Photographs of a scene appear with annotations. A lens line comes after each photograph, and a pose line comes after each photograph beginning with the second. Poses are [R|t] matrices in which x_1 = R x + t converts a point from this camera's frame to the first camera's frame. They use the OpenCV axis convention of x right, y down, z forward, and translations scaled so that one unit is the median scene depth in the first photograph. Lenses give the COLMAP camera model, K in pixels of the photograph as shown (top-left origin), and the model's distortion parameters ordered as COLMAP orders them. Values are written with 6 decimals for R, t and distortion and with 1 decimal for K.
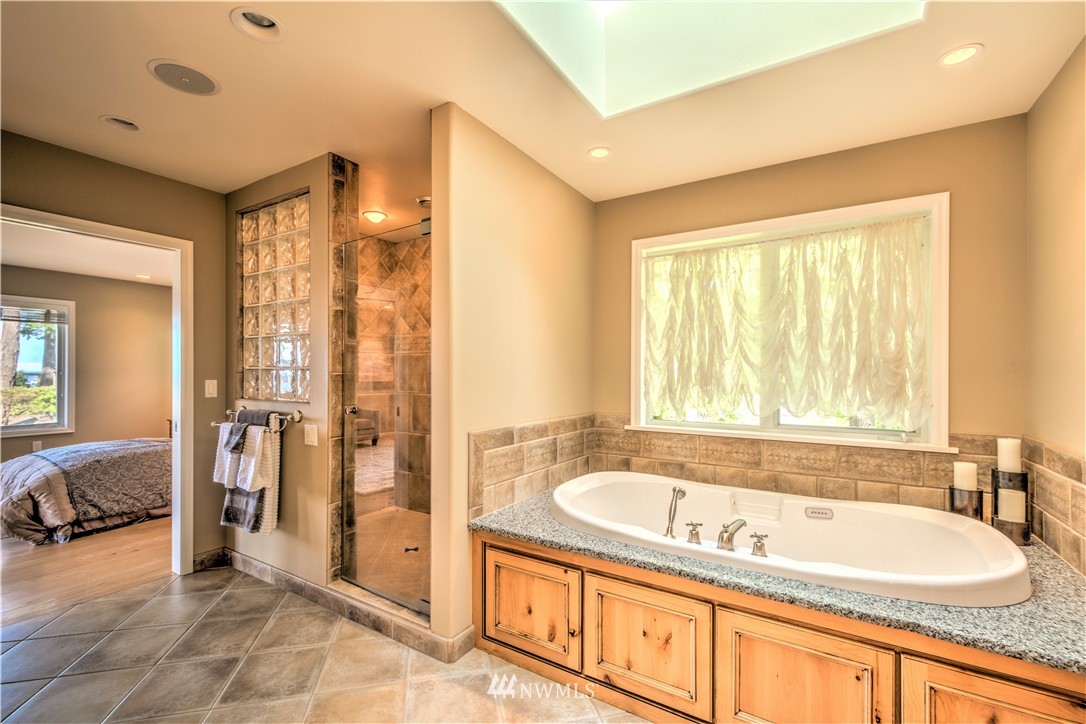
lens RADIAL K [[472.7, 0, 536.0], [0, 472.7, 372.7], [0, 0, 1]] dist [0.002039, 0.000094]
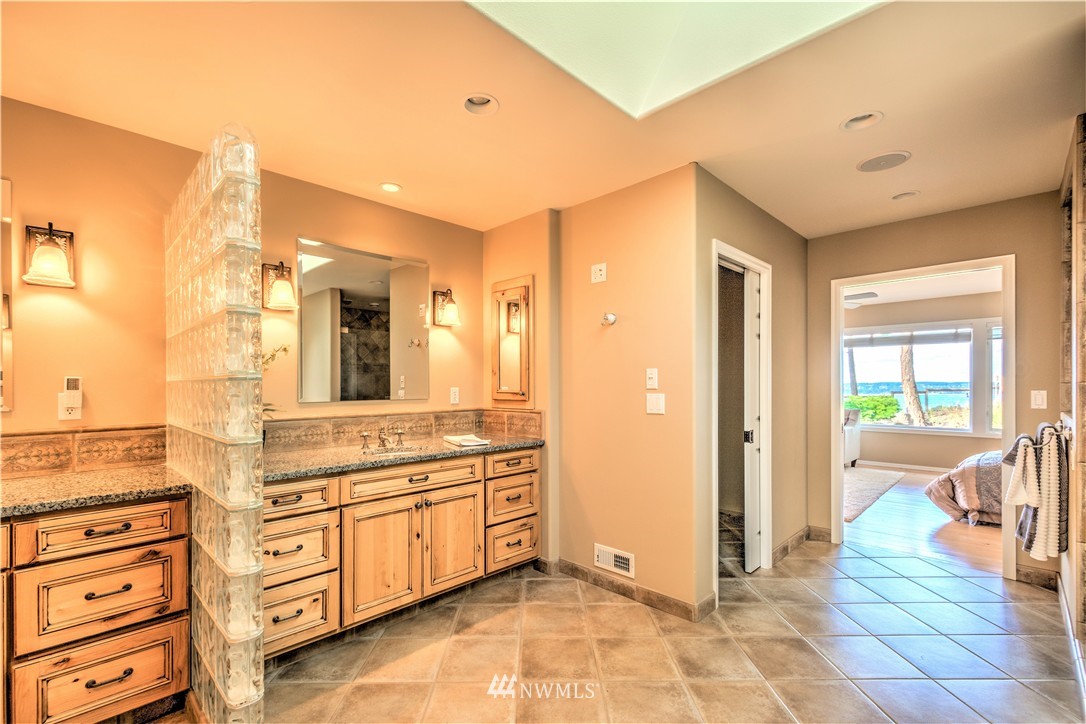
lens RADIAL K [[472.7, 0, 536.0], [0, 472.7, 372.7], [0, 0, 1]] dist [0.002039, 0.000094]
pose [[-0.220099, -0.022374, -0.975221, 0.429512], [0.000527, 0.999734, -0.023055, 0.000669], [0.975477, -0.005588, -0.220028, 0.192436]]
